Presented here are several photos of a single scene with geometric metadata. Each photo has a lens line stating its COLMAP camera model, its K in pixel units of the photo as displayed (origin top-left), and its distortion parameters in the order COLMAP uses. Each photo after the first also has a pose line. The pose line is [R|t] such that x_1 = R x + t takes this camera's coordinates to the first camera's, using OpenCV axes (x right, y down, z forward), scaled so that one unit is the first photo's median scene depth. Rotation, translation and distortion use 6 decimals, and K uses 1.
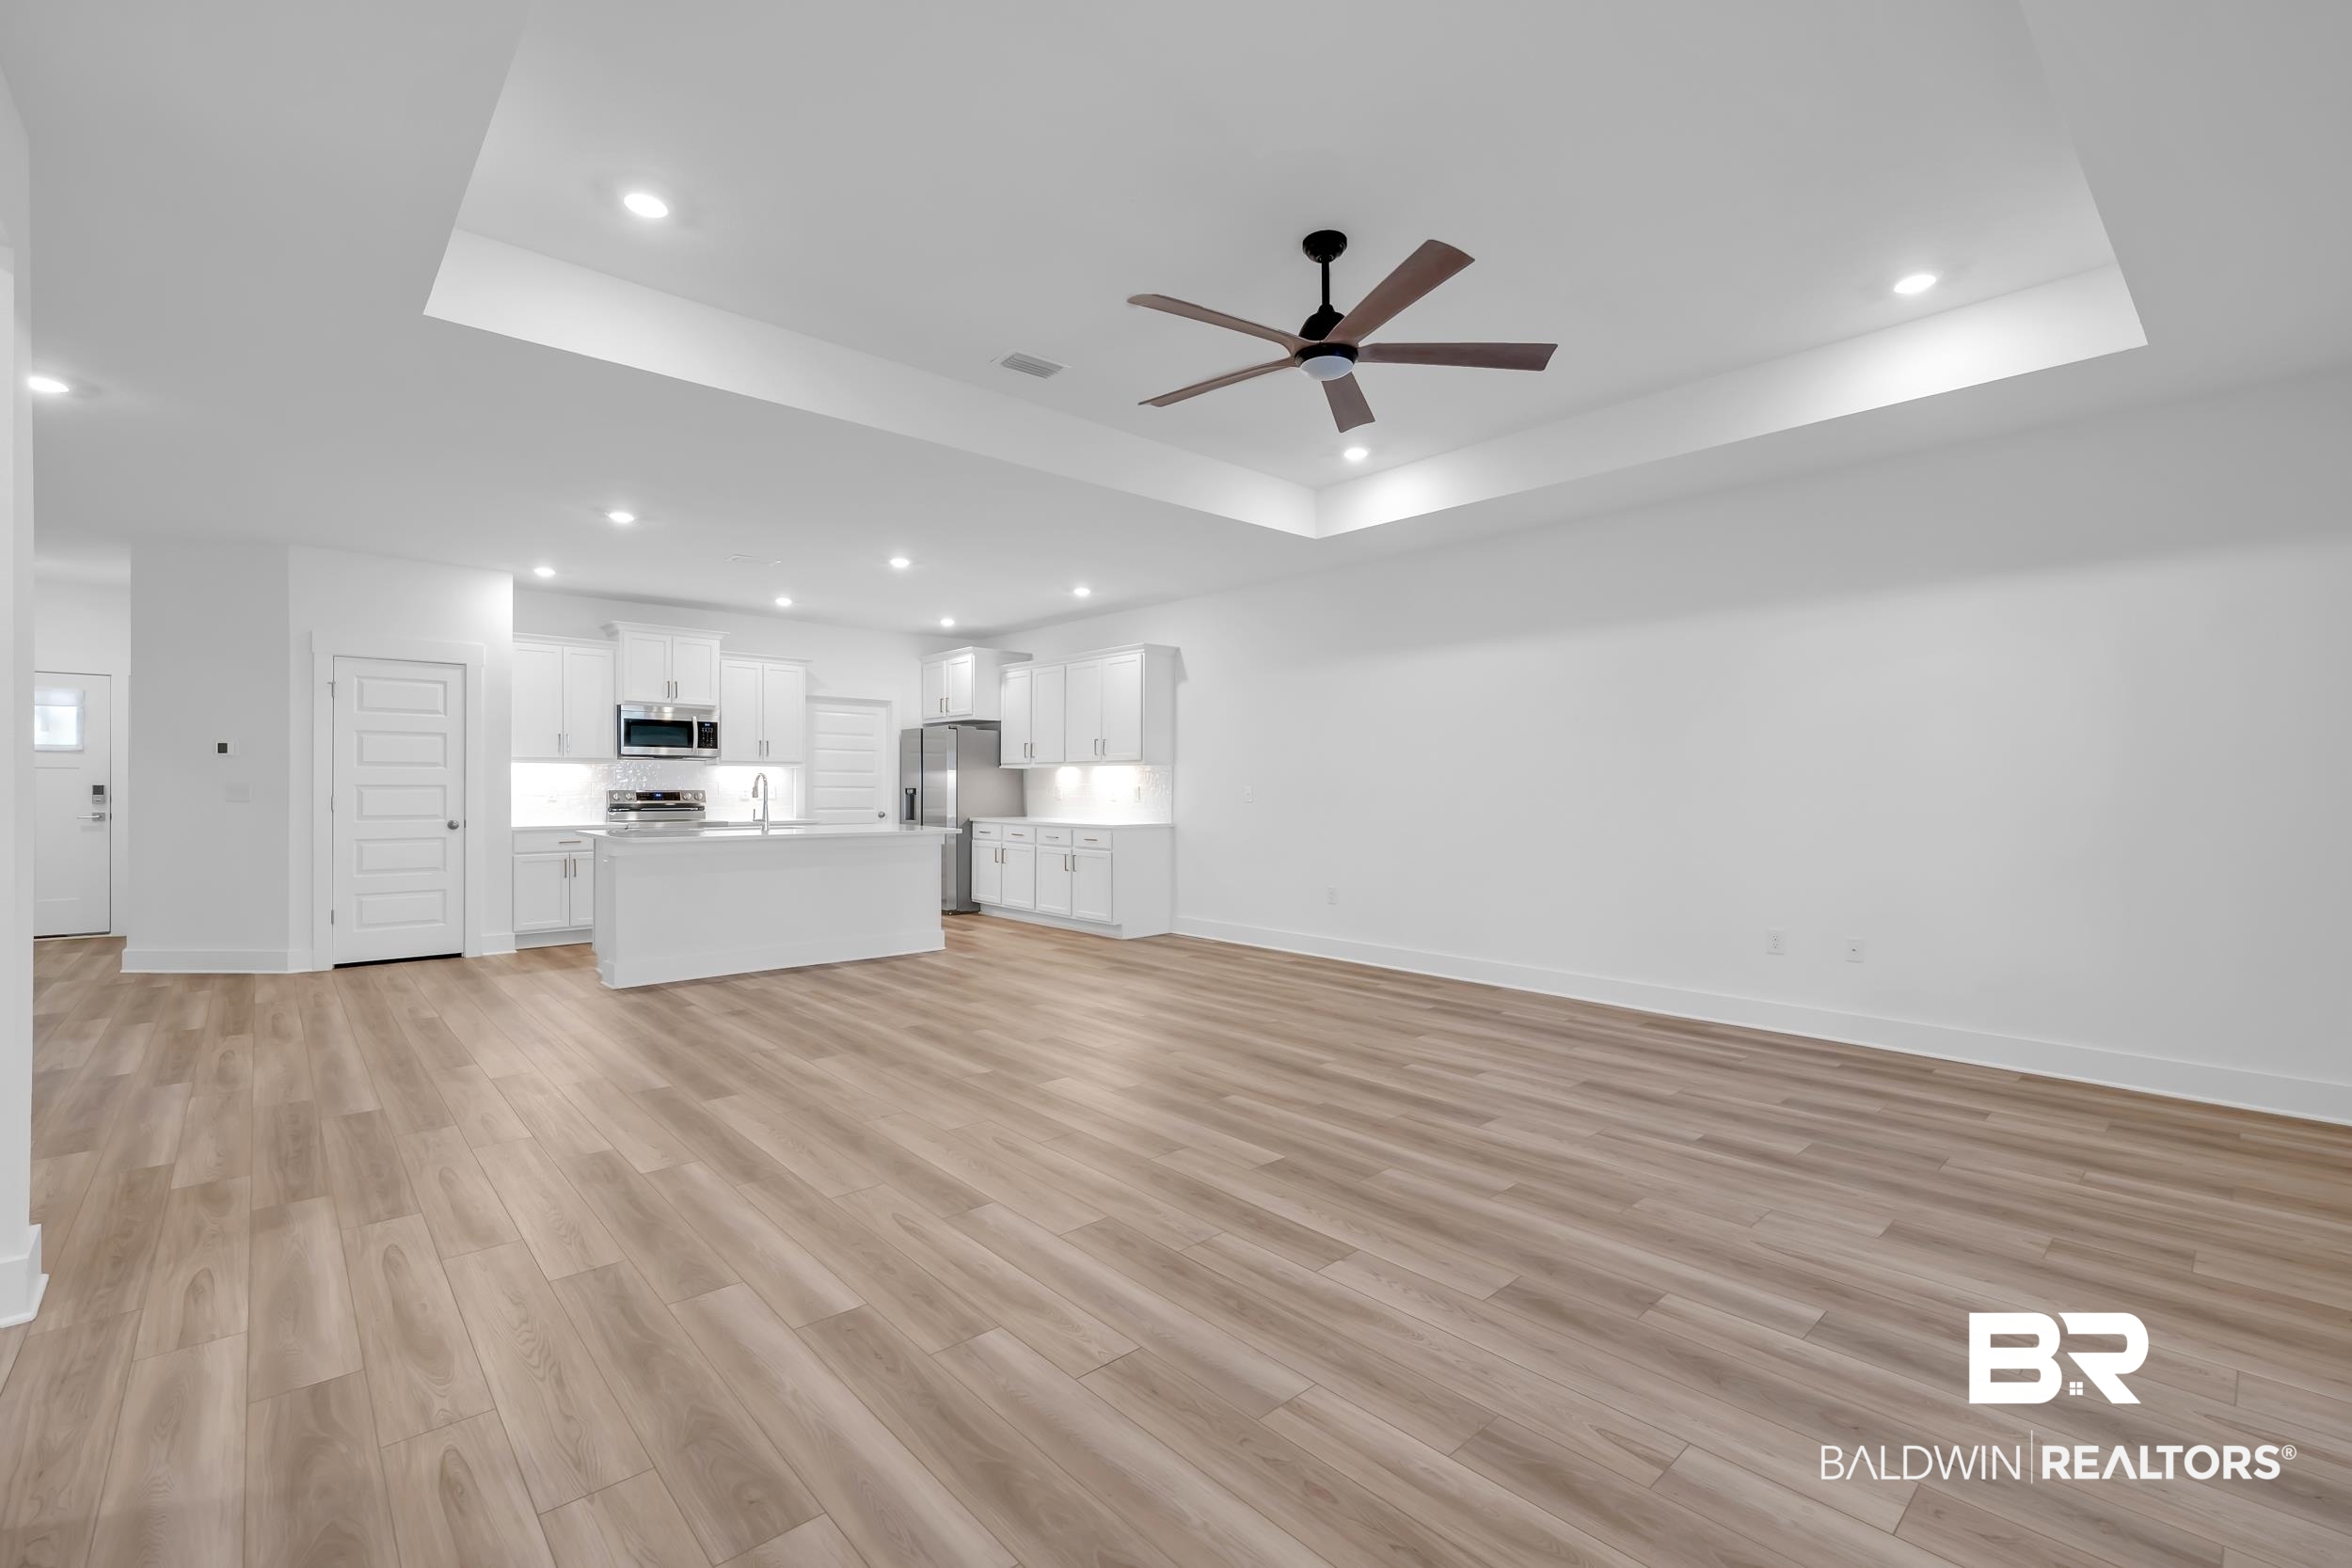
lens RADIAL K [[1007.1, 0, 1180.4], [0, 1007.1, 792.0], [0, 0, 1]] dist [-0.001245, 0.000150]
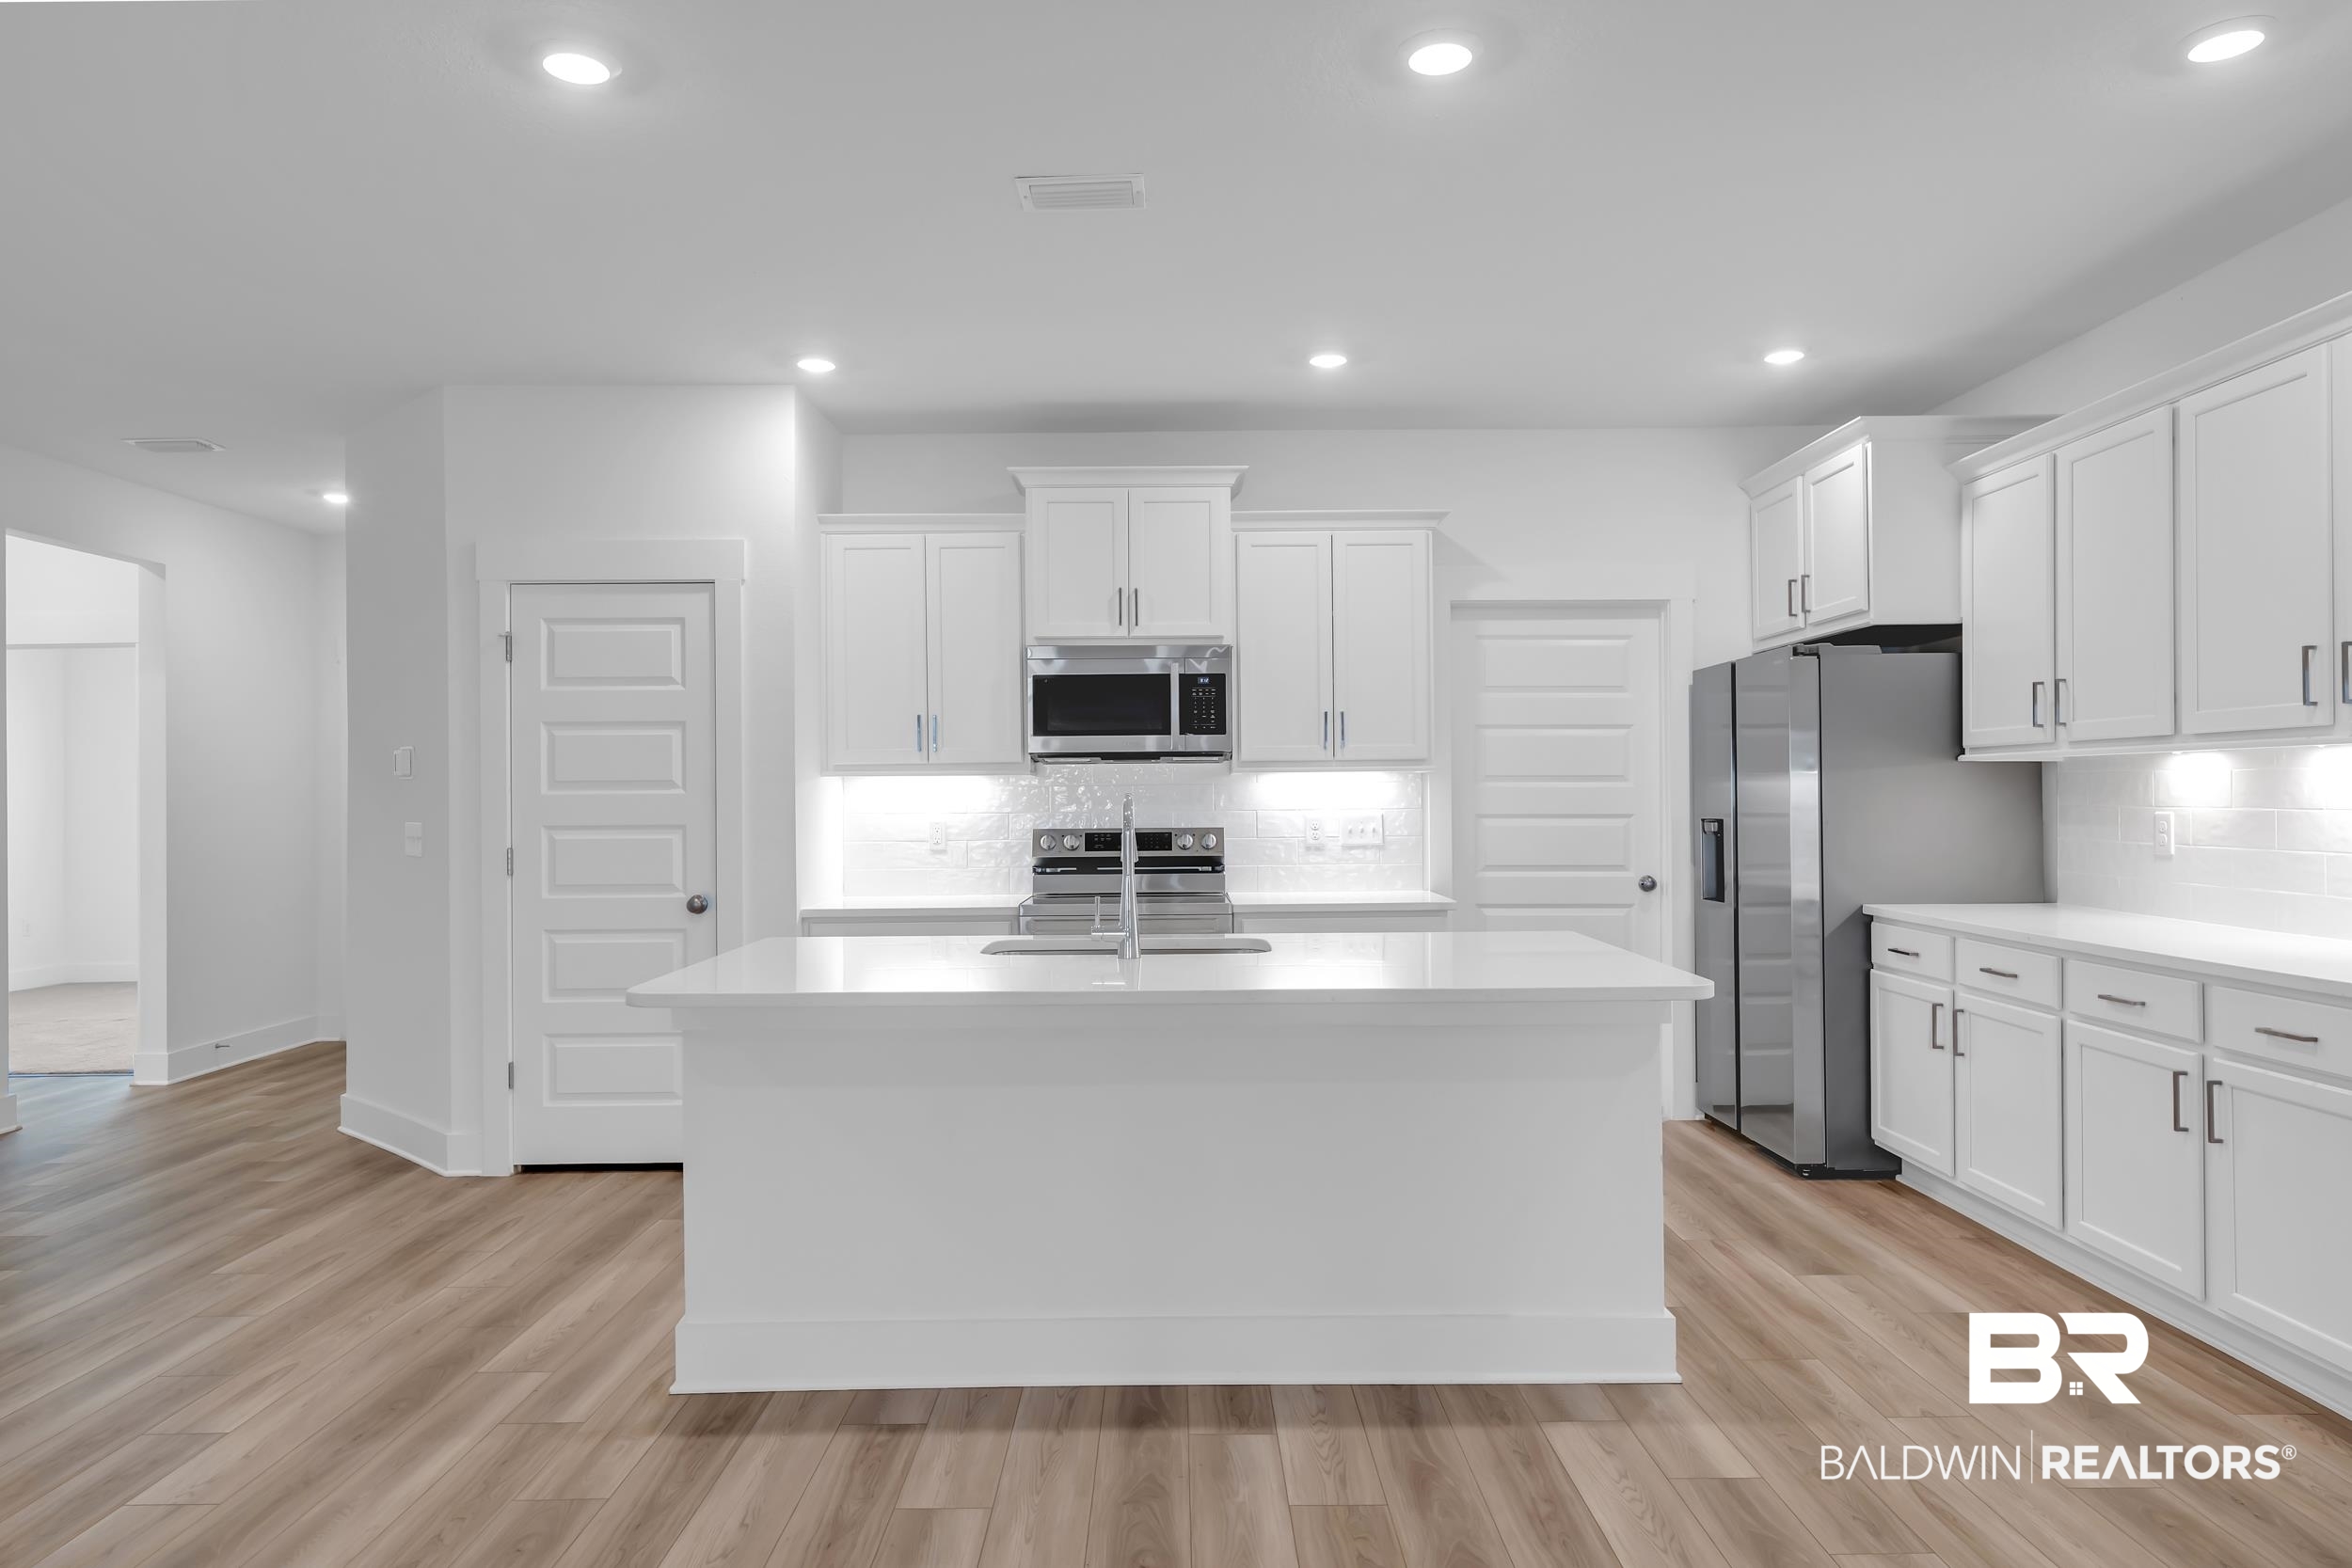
lens RADIAL K [[1493.7, 0, 1171.8], [0, 1493.7, 783.8], [0, 0, 1]] dist [0.003258, 0.000125]
pose [[0.738524, -0.015631, -0.674046, -0.040947], [0.007464, 0.999860, -0.015008, -0.012191], [0.674186, 0.006053, 0.738537, 0.524199]]
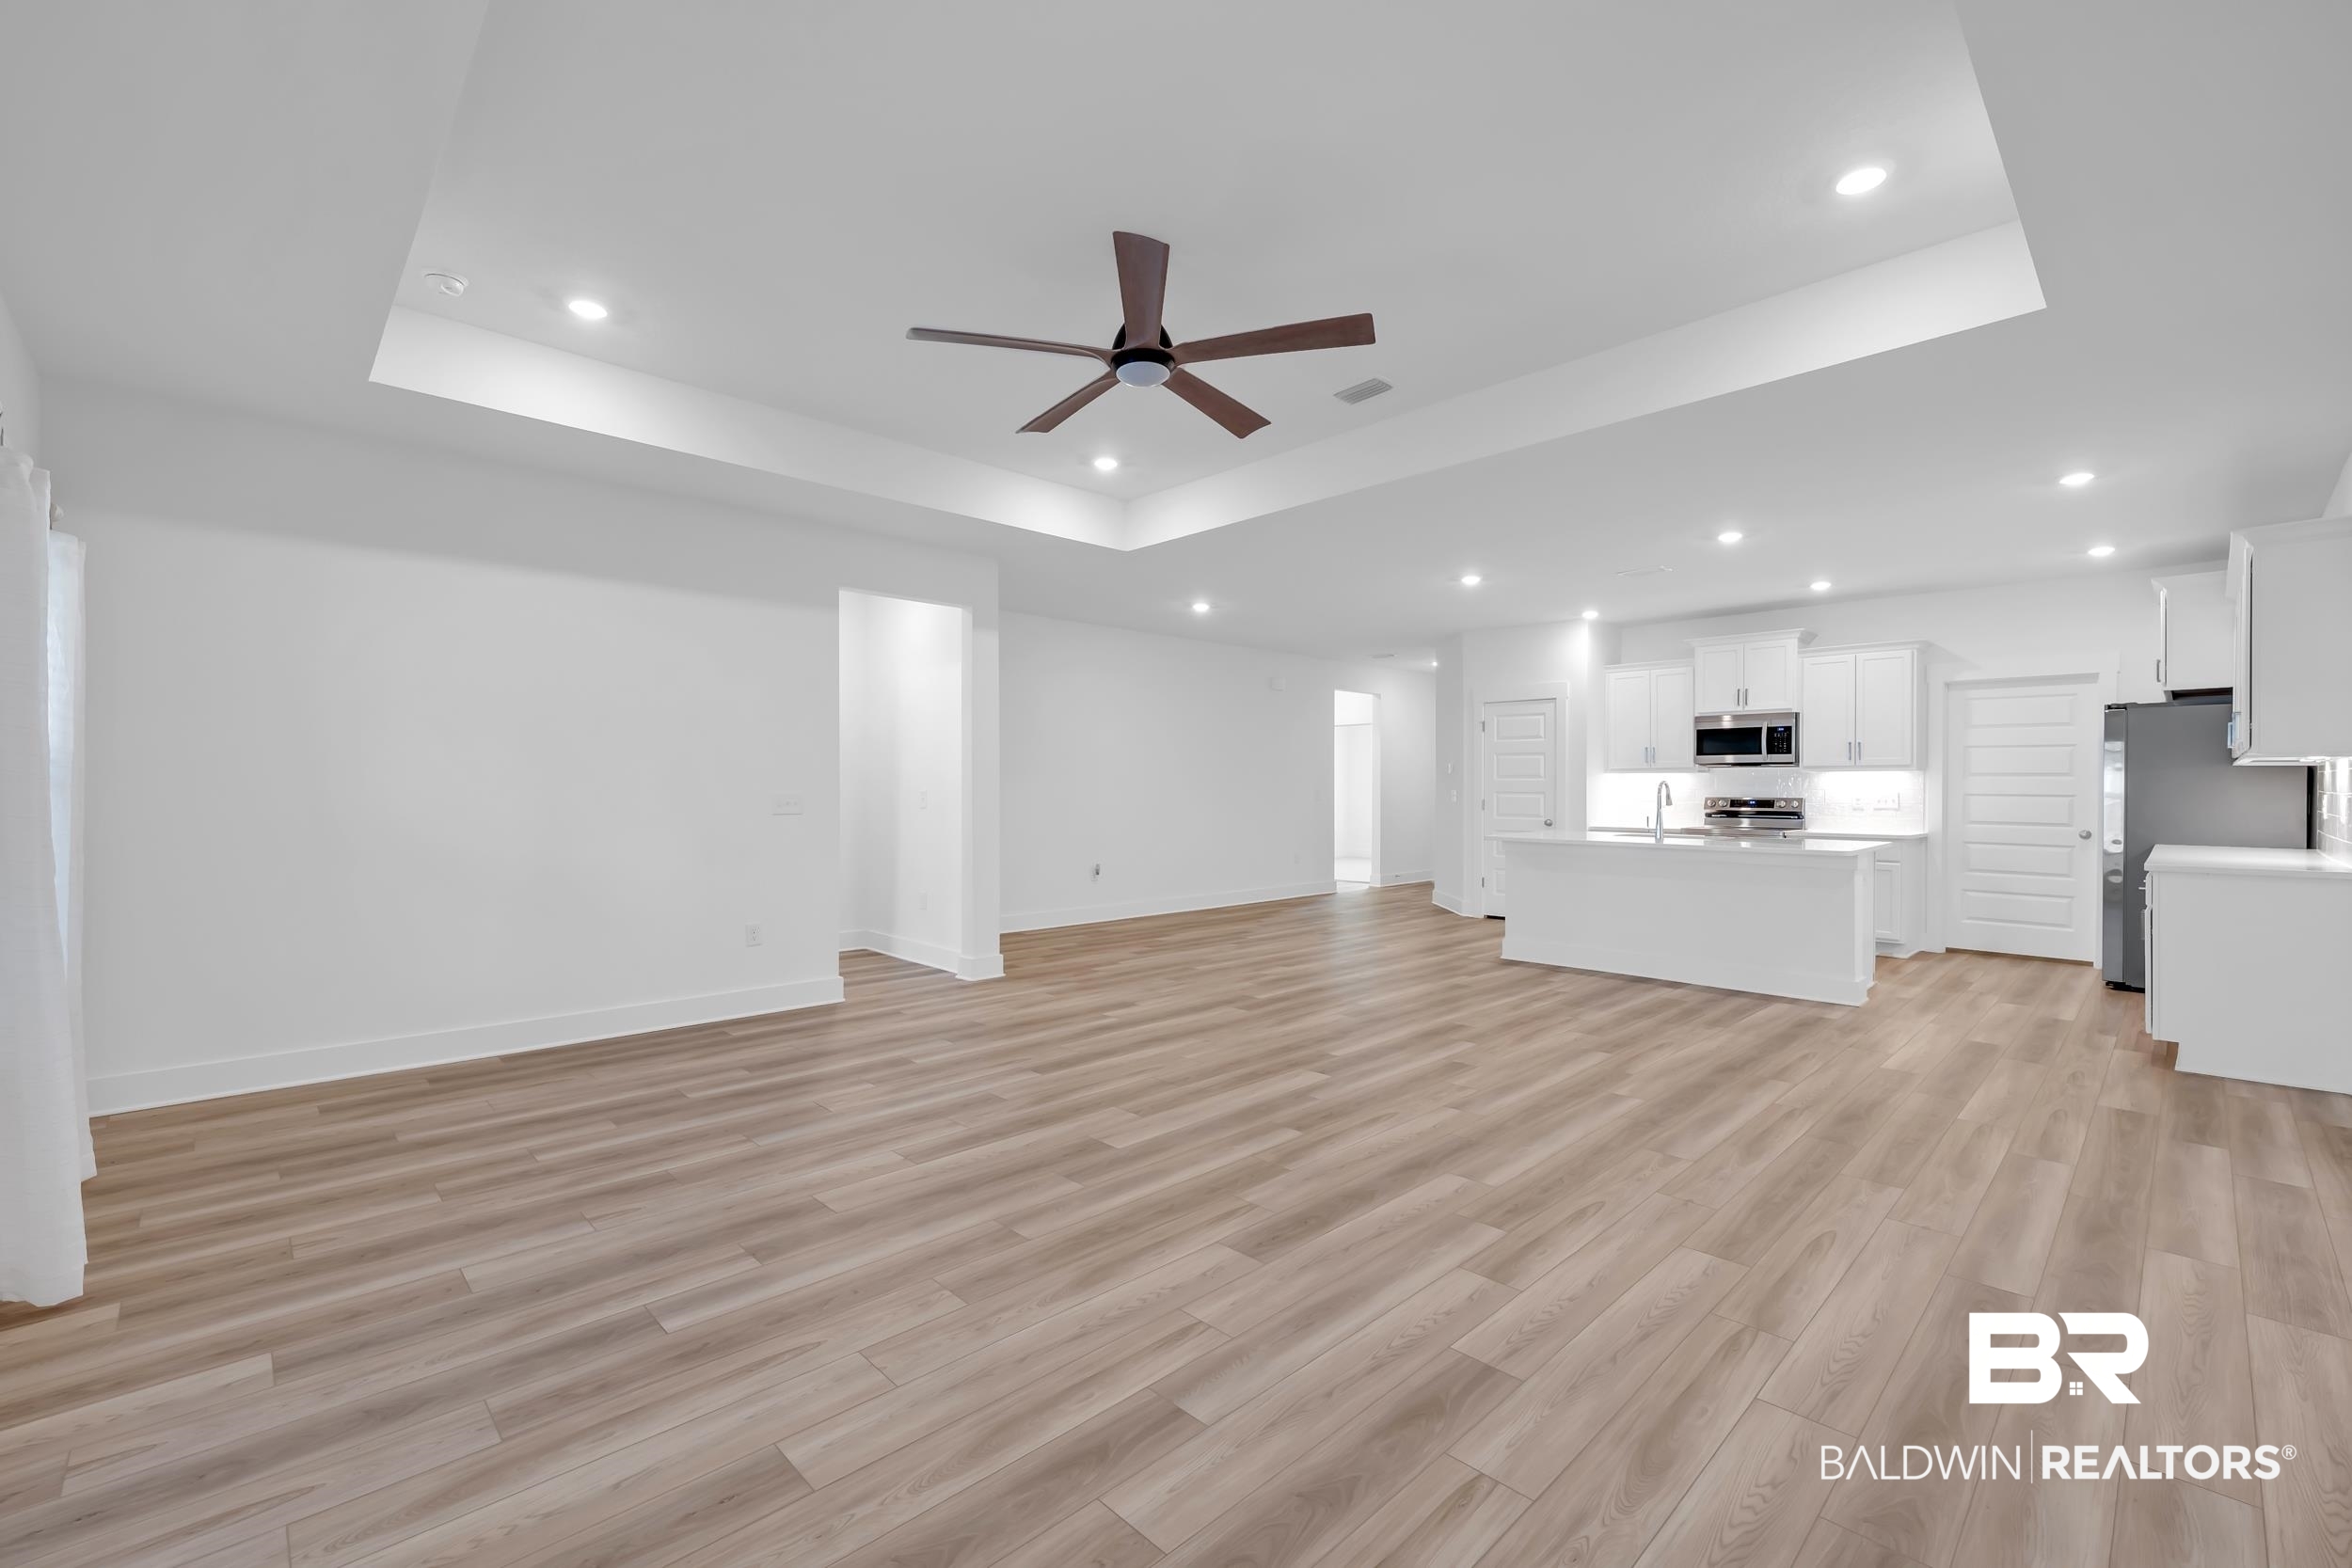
lens RADIAL K [[986.3, 0, 1184.9], [0, 986.3, 789.0], [0, 0, 1]] dist [-0.001682, -0.000143]
pose [[0.034303, -0.000685, -0.999411, 0.460287], [-0.006631, 0.999978, -0.000913, -0.005679], [0.999389, 0.006659, 0.034298, 0.416457]]
